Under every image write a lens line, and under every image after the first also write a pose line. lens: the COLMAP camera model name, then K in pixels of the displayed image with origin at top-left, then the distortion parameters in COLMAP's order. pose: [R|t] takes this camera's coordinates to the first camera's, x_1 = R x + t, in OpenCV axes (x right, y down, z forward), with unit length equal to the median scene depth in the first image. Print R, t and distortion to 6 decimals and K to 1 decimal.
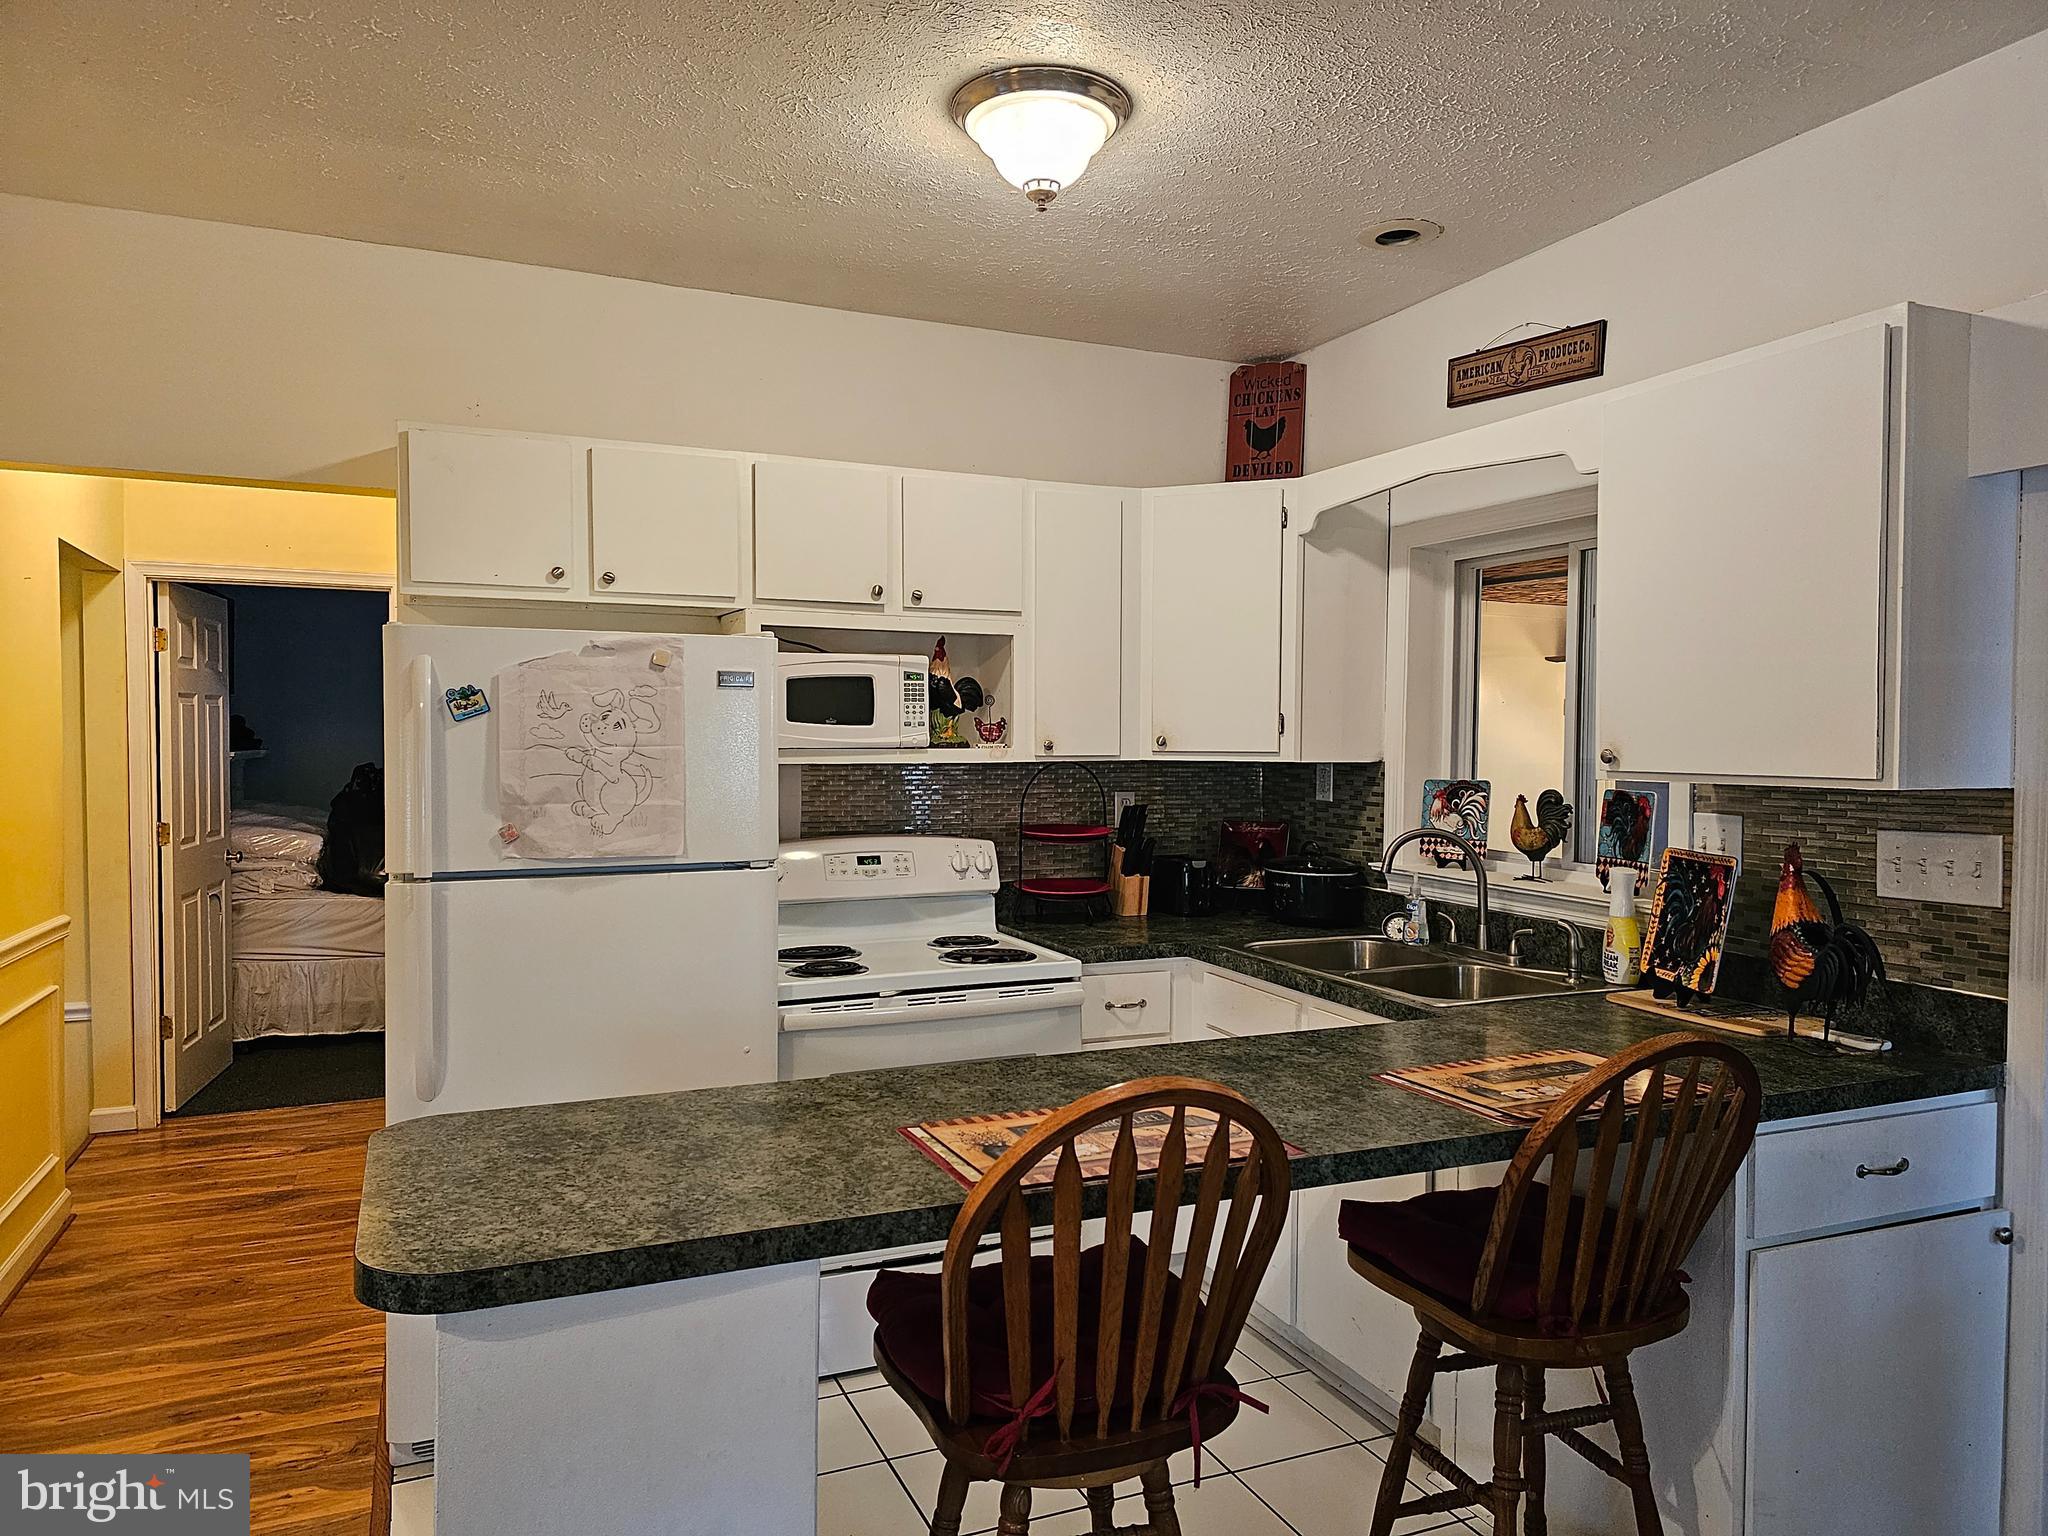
lens RADIAL K [[1387.1, 0, 1033.4], [0, 1387.1, 763.6], [0, 0, 1]] dist [0.011142, -0.000974]
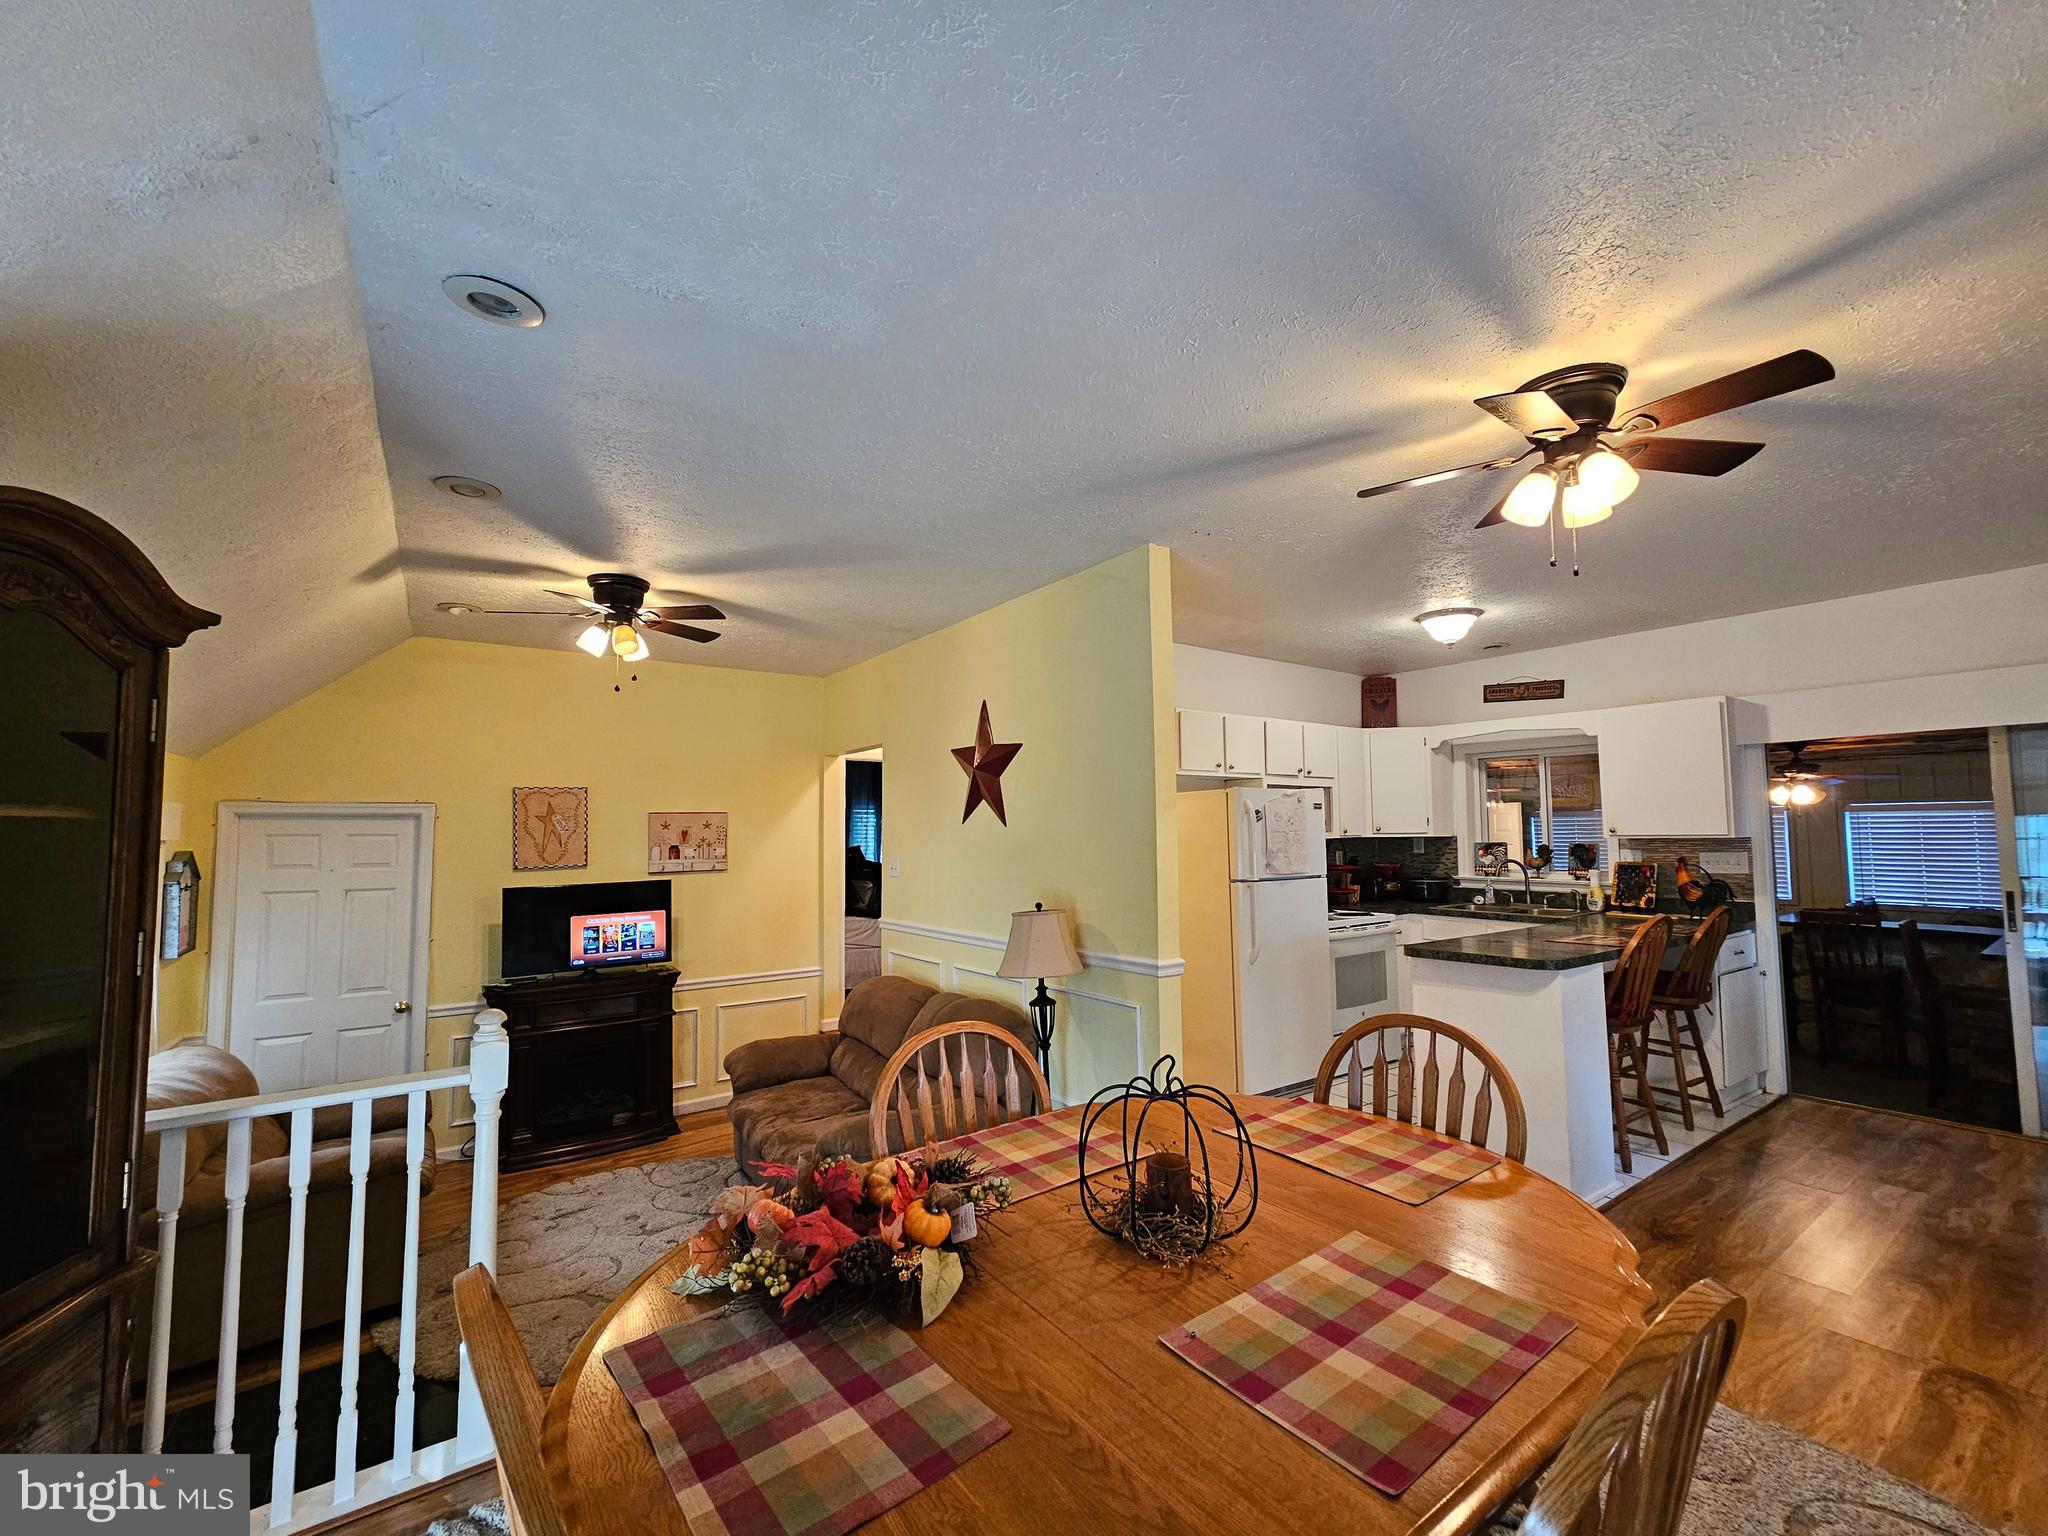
lens RADIAL K [[856.1, 0, 1030.3], [0, 856.1, 771.6], [0, 0, 1]] dist [-0.007333, 0.003026]
pose [[0.975315, 0.002963, 0.220799, -0.948196], [0.018088, 0.995478, -0.093256, 0.014231], [-0.220077, 0.094948, 0.970851, -0.408579]]
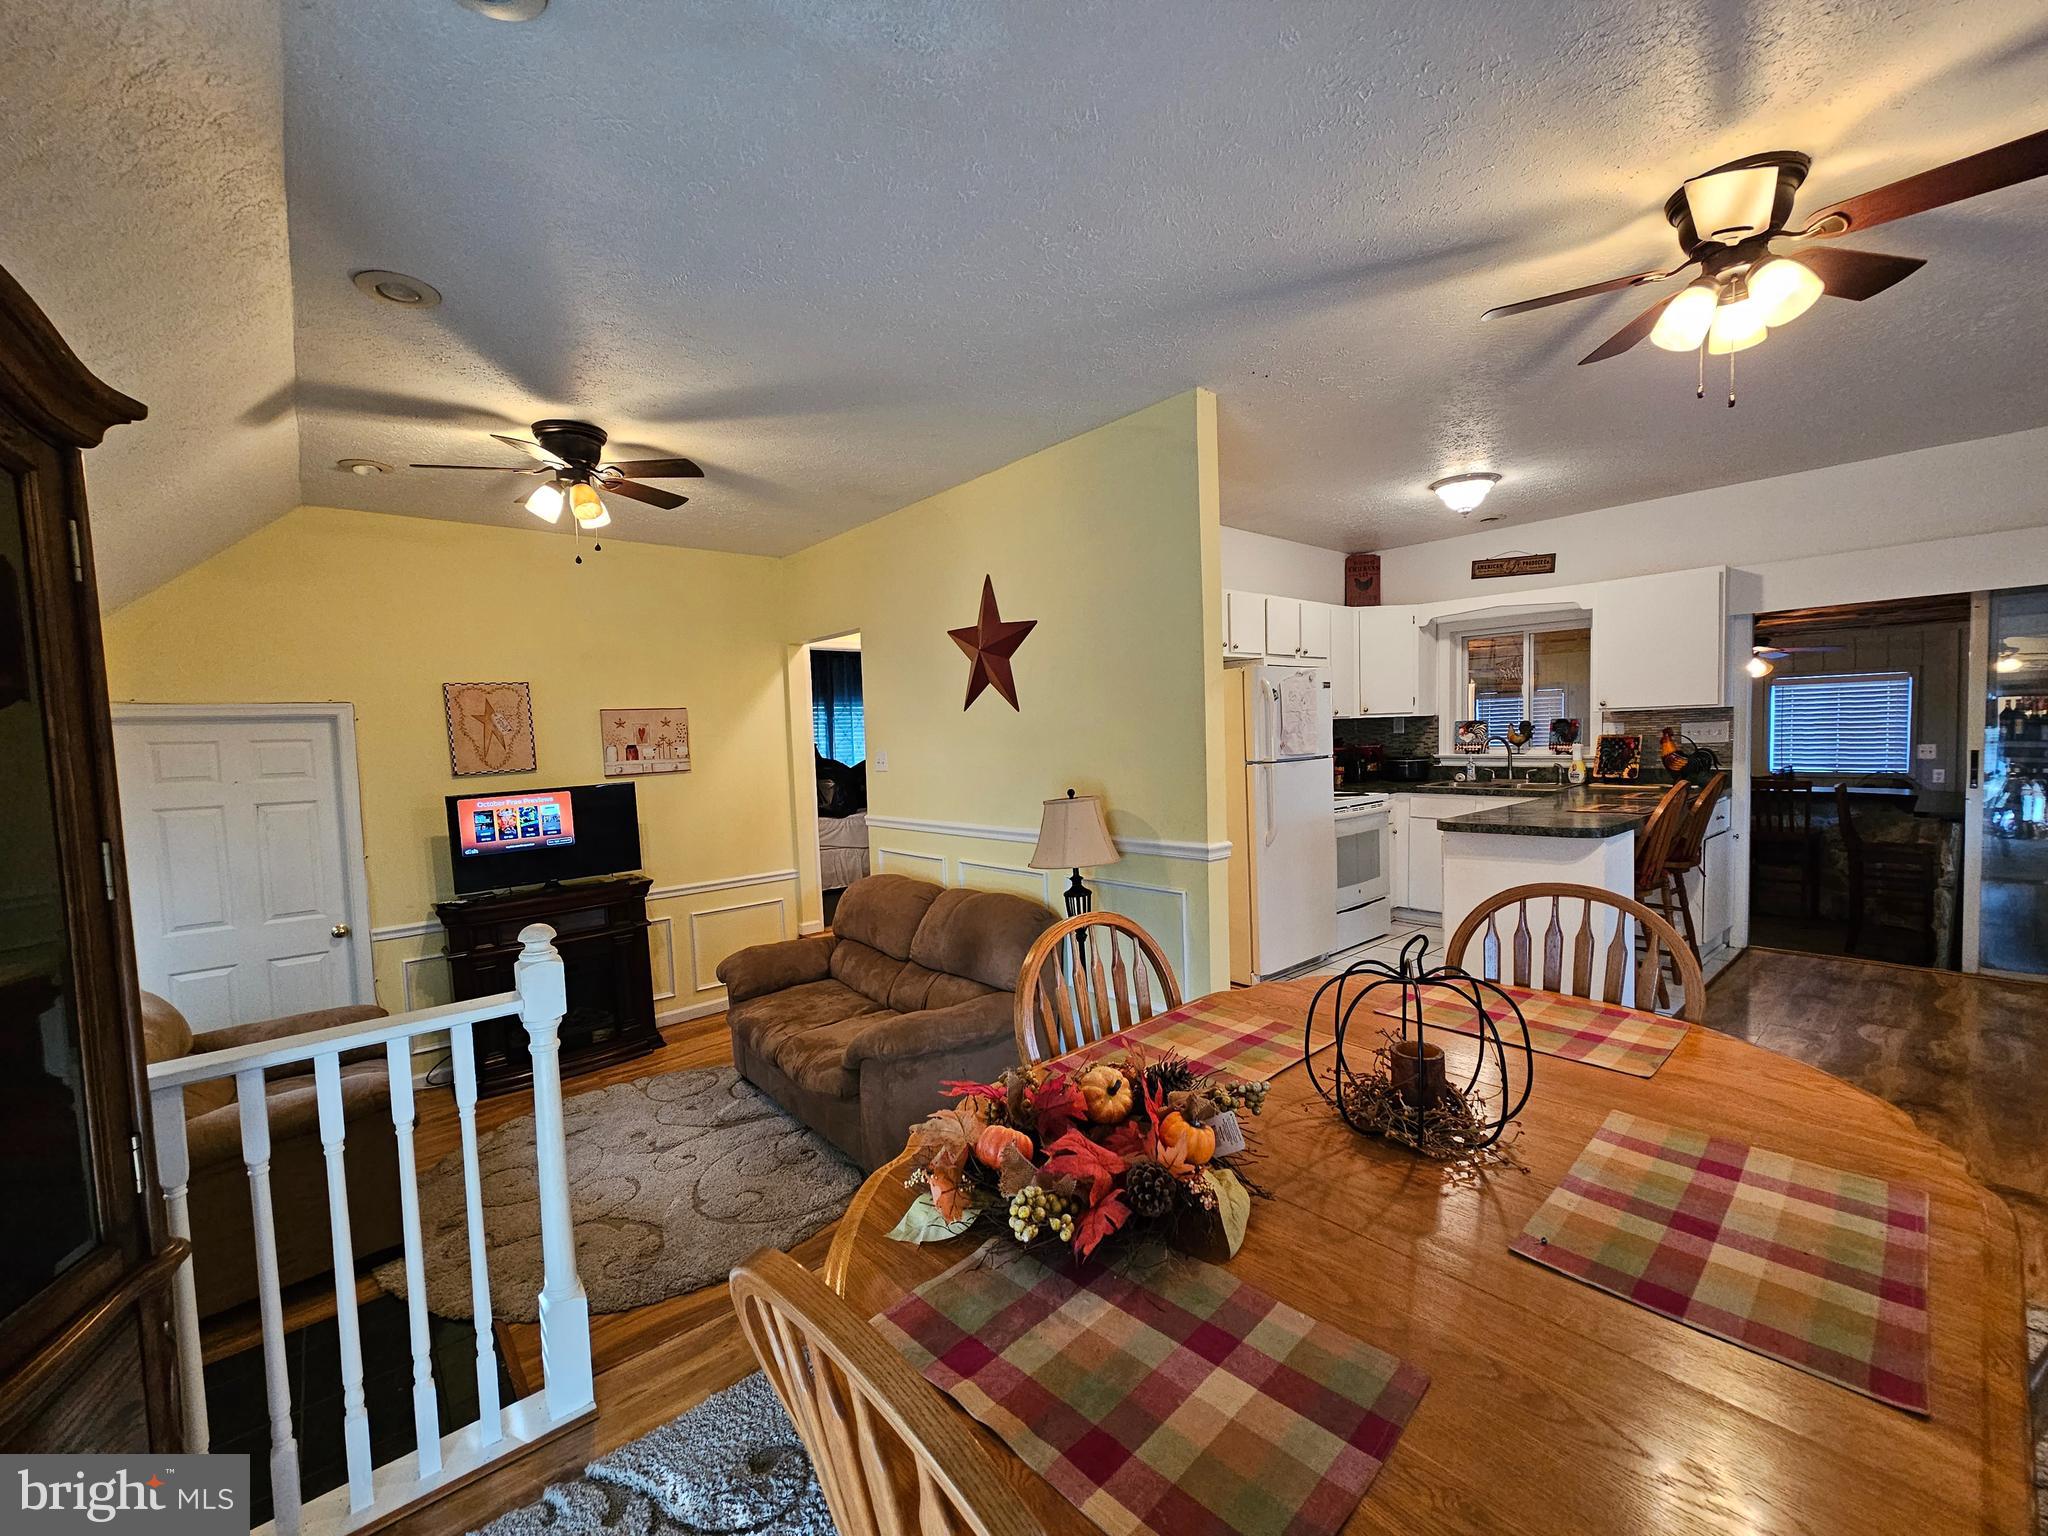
lens RADIAL K [[856.1, 0, 1029.7], [0, 856.1, 778.5], [0, 0, 1]] dist [-0.007333, 0.003026]
pose [[0.947613, -0.054656, 0.314711, -1.064295], [0.045917, 0.998328, 0.035121, 0.027438], [-0.316104, -0.018830, 0.948538, -0.293271]]
